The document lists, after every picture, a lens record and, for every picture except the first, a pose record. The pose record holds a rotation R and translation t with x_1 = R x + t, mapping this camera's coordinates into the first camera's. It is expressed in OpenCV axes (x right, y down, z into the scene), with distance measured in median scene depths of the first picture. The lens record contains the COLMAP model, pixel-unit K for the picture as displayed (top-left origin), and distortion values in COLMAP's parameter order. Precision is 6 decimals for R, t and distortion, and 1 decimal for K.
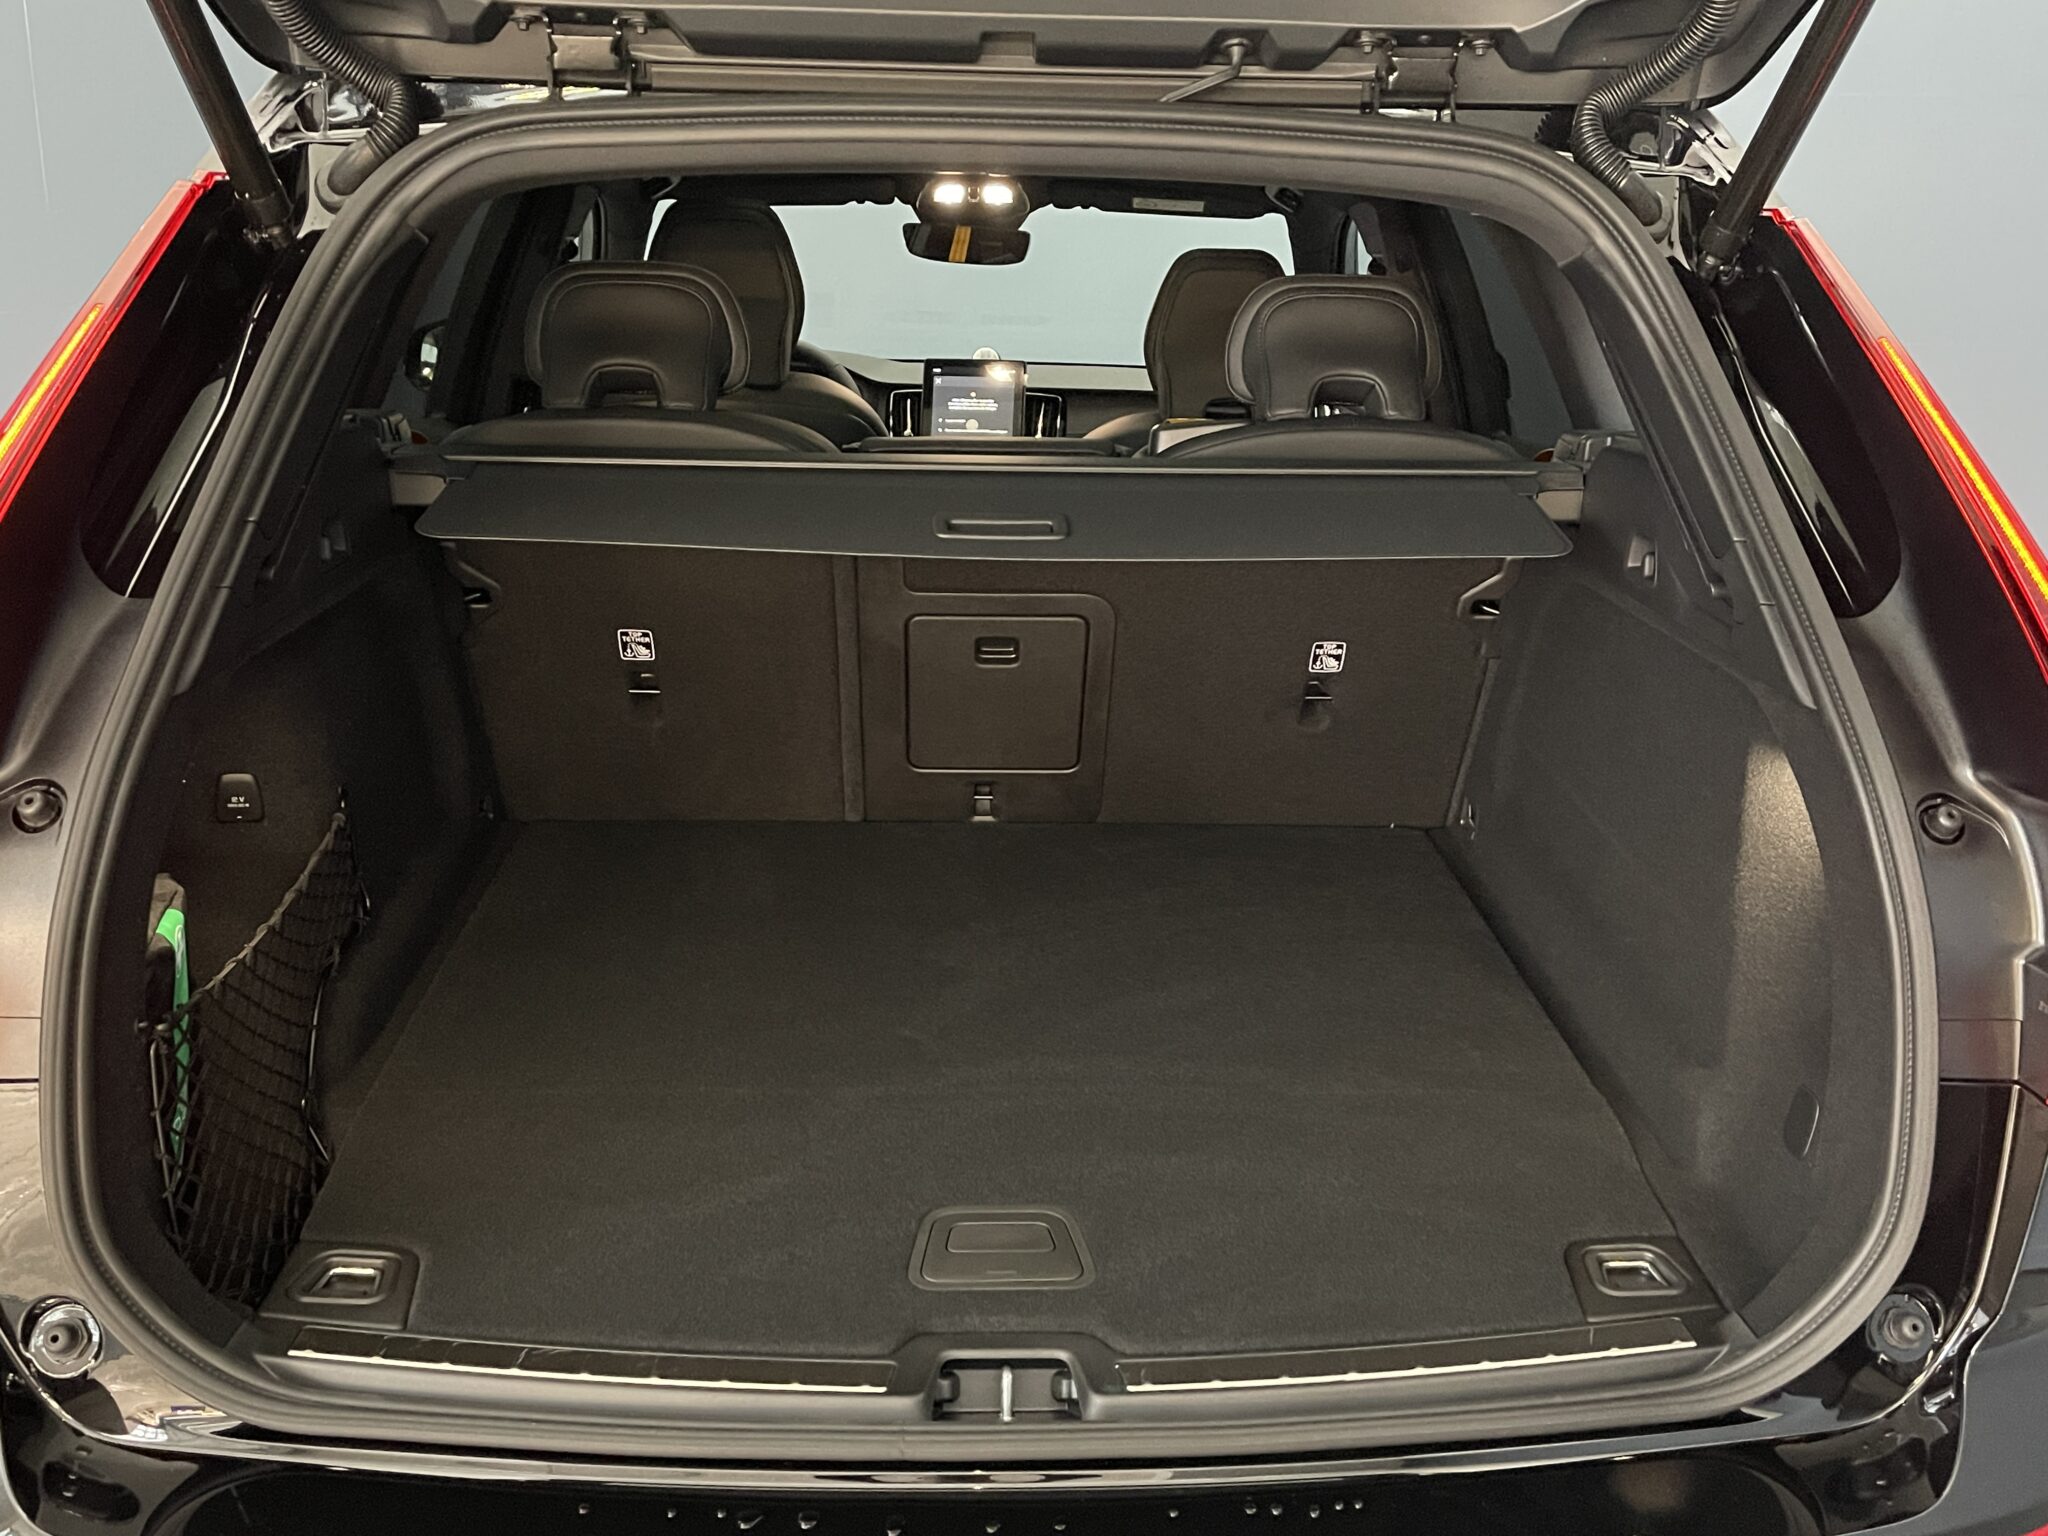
lens RADIAL K [[1824.4, 0, 1017.9], [0, 1824.4, 770.3], [0, 0, 1]] dist [0.023430, 0.017406]
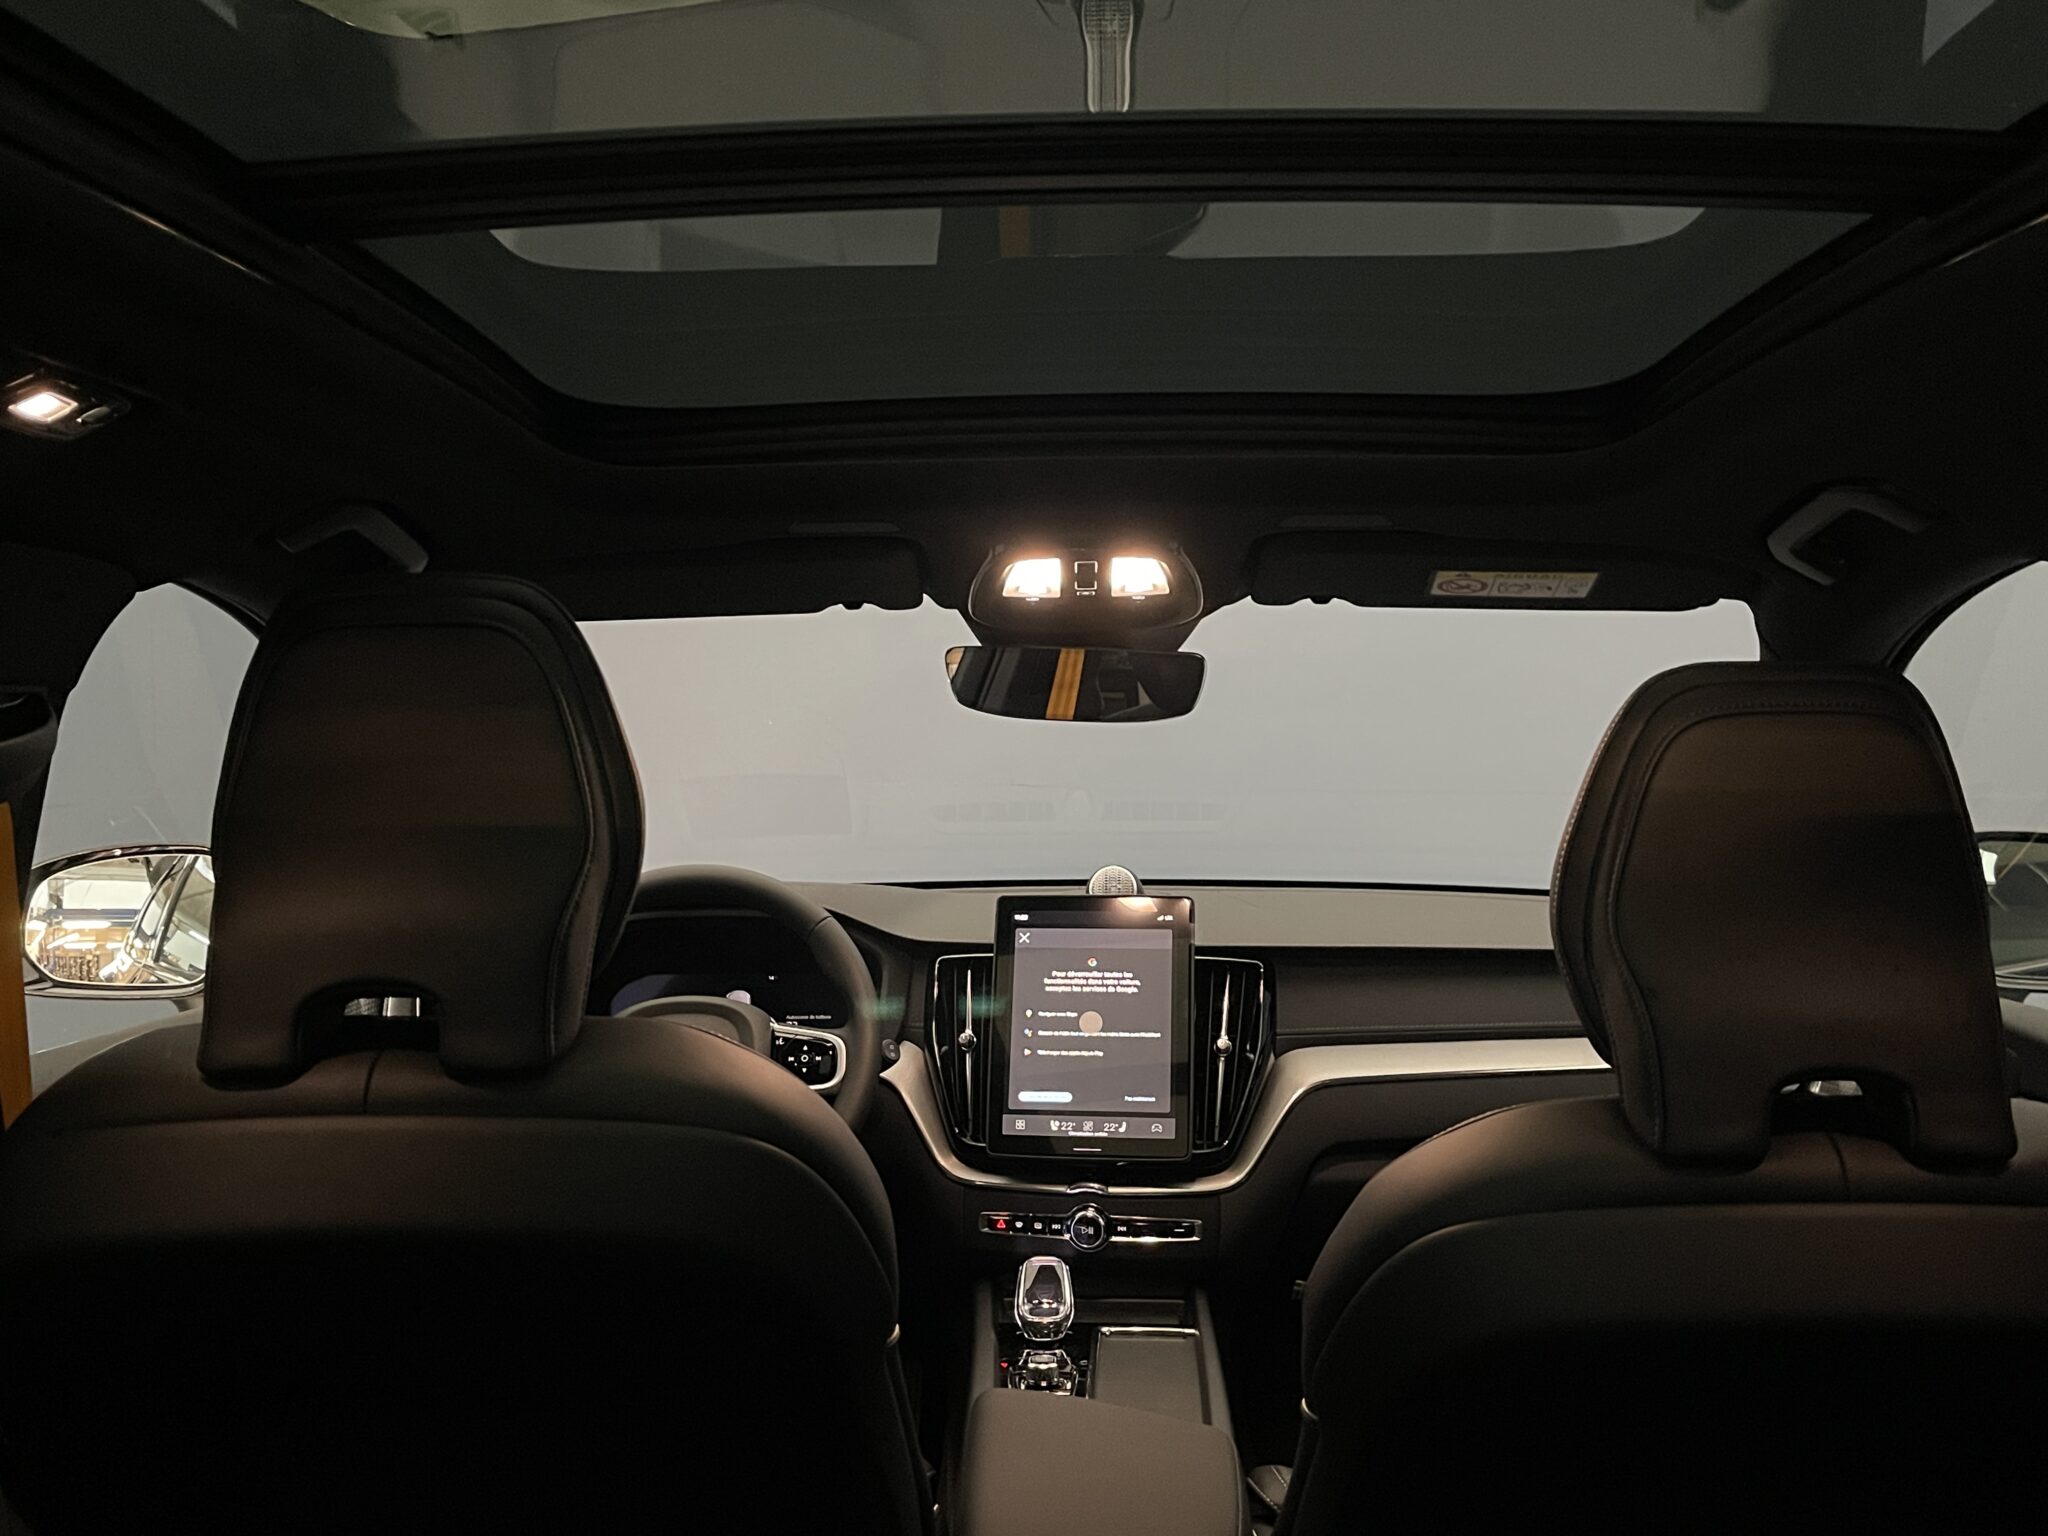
lens RADIAL K [[1824.4, 0, 1022.5], [0, 1824.4, 765.1], [0, 0, 1]] dist [0.023430, 0.017406]
pose [[0.998276, -0.030610, -0.050073, -0.018166], [0.017752, 0.970733, -0.239506, -0.151271], [0.055938, 0.238204, 0.969603, 0.536800]]
